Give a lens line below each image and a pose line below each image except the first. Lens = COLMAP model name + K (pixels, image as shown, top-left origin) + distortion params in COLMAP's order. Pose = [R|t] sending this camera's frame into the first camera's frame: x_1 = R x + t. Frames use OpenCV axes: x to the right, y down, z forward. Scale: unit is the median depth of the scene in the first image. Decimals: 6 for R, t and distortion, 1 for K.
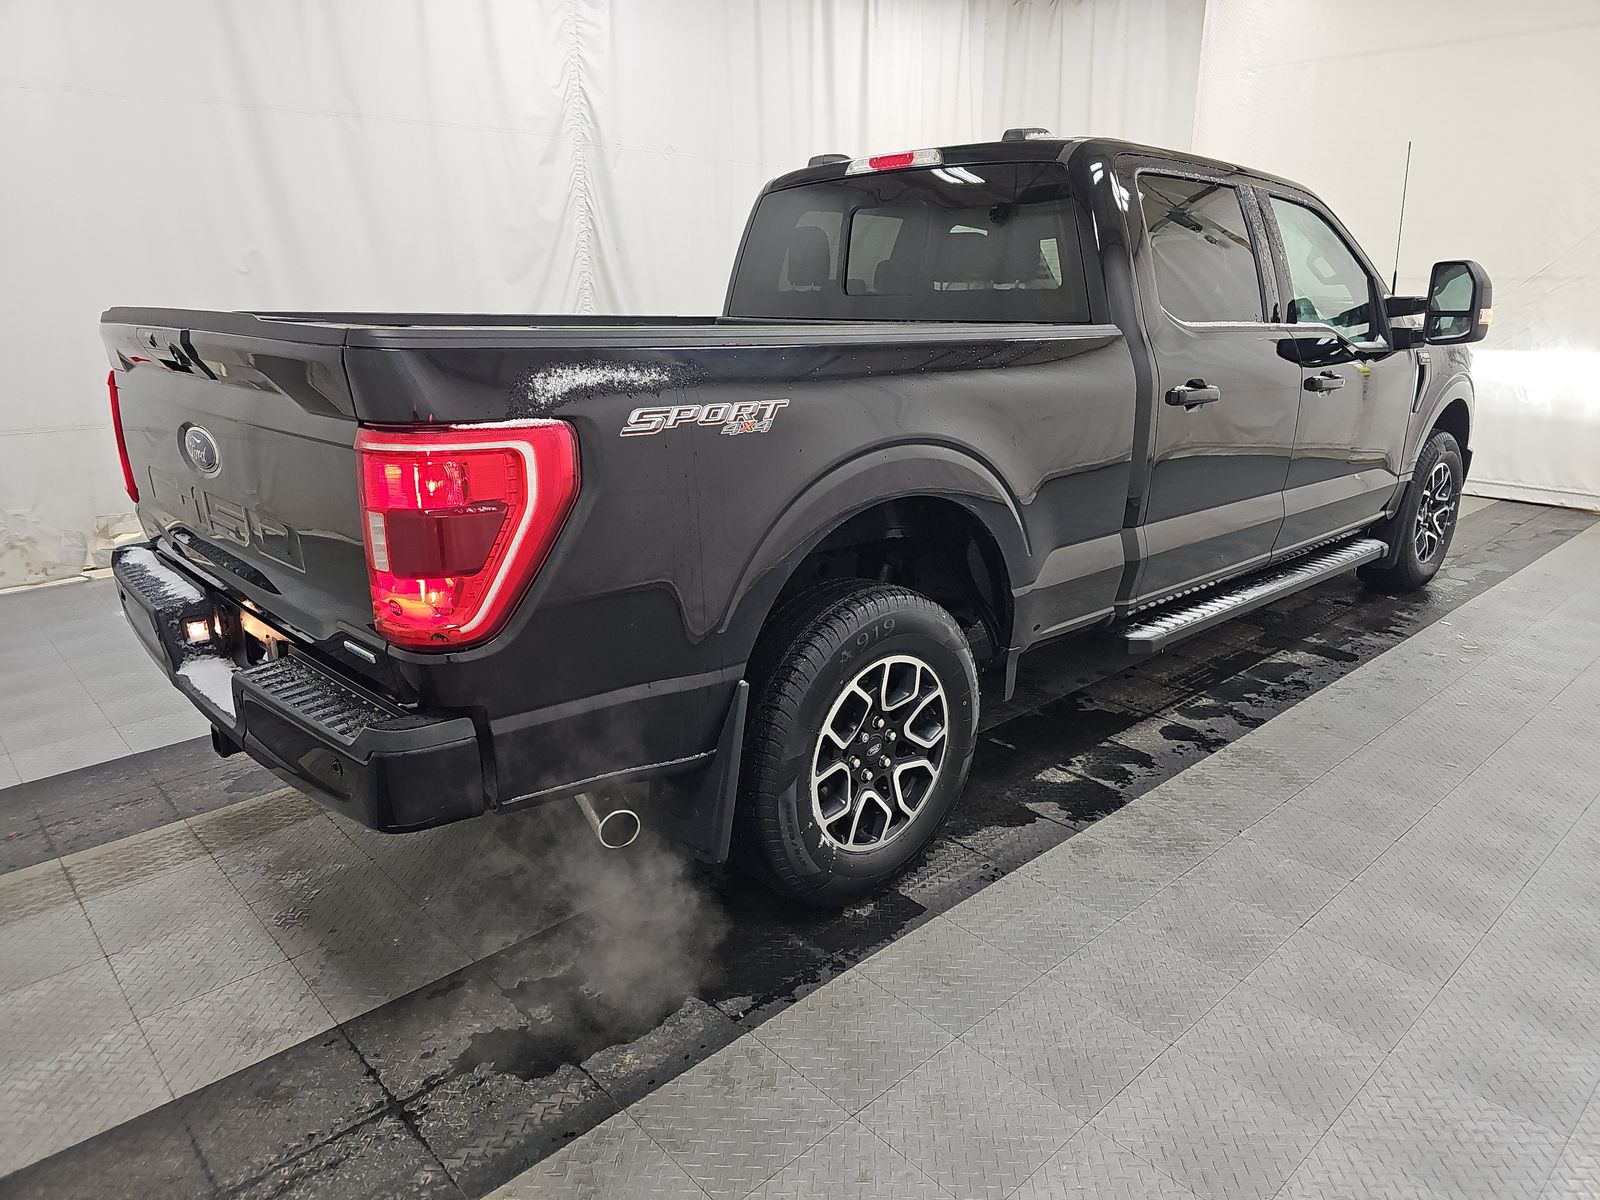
lens RADIAL K [[1057.6, 0, 810.6], [0, 1057.6, 611.2], [0, 0, 1]] dist [0.027880, -0.035863]
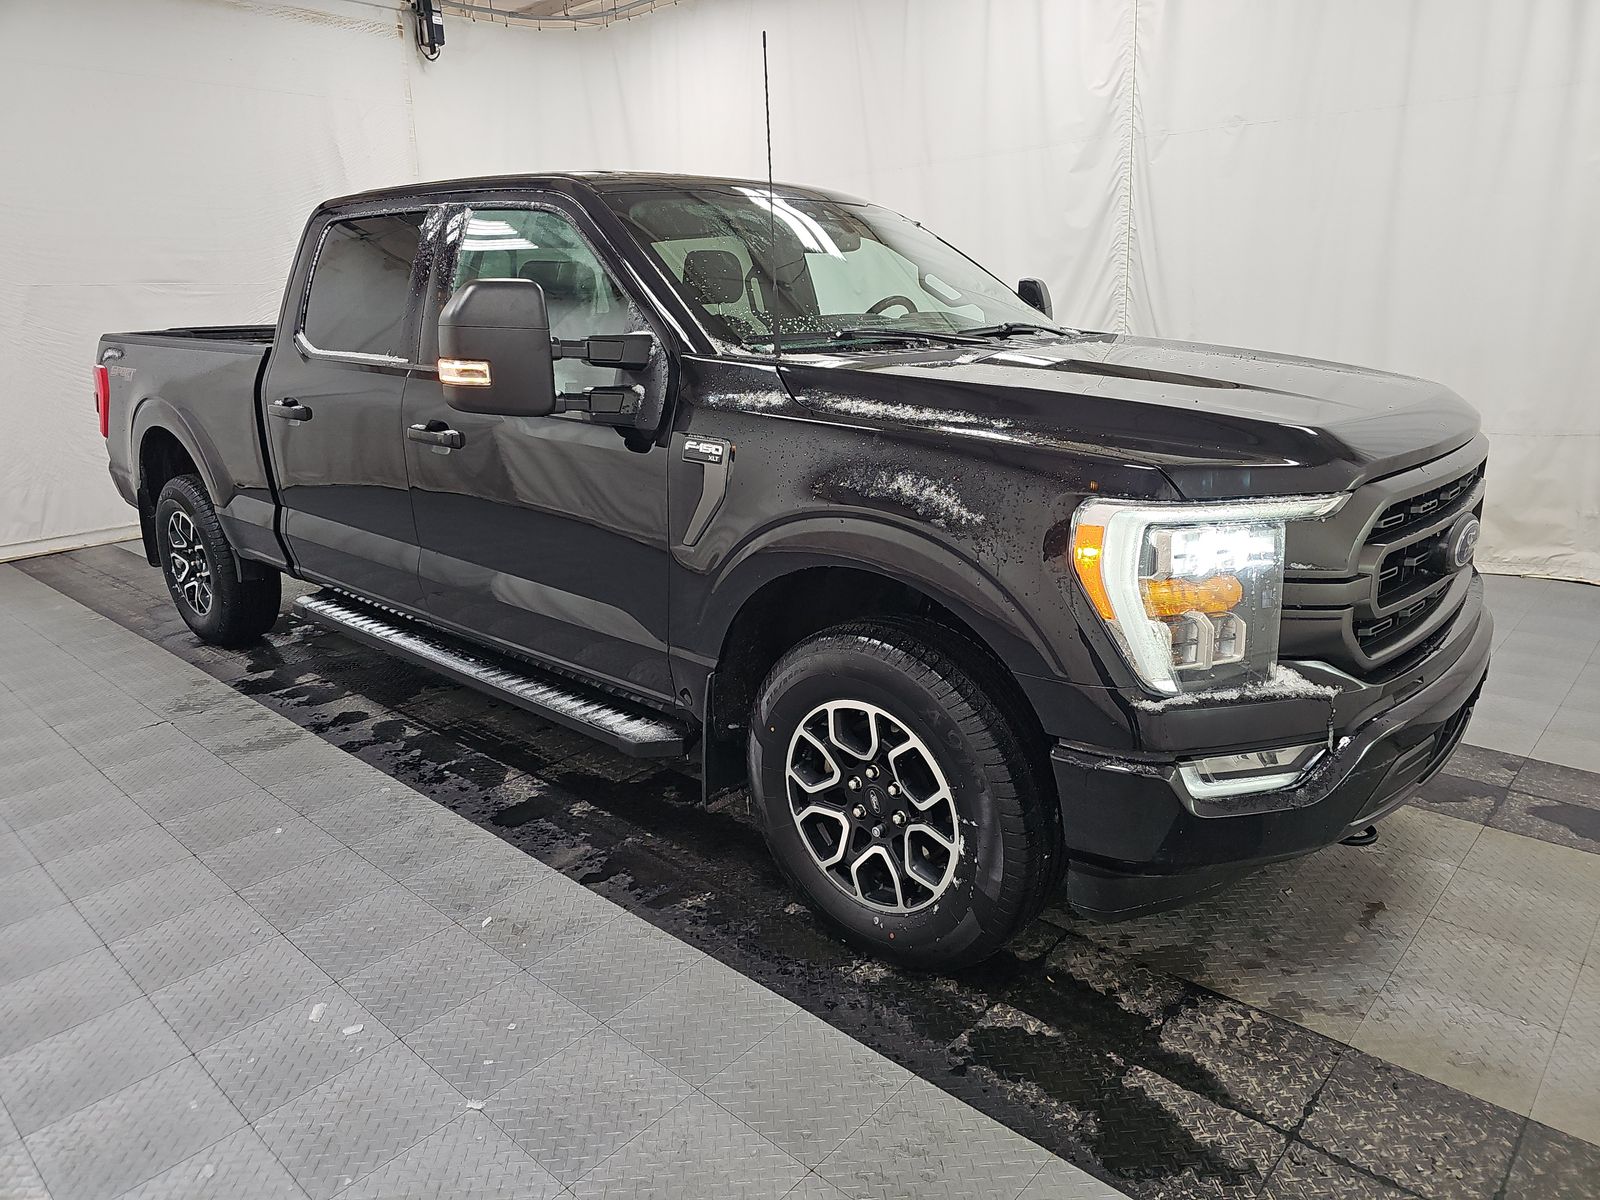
lens RADIAL K [[1057.6, 0, 792.1], [0, 1057.6, 597.6], [0, 0, 1]] dist [0.027880, -0.035863]
pose [[0.068634, 0.267151, -0.961207, 1.313650], [-0.258187, 0.935412, 0.241546, -0.364581], [0.963654, 0.231593, 0.133176, 1.172615]]
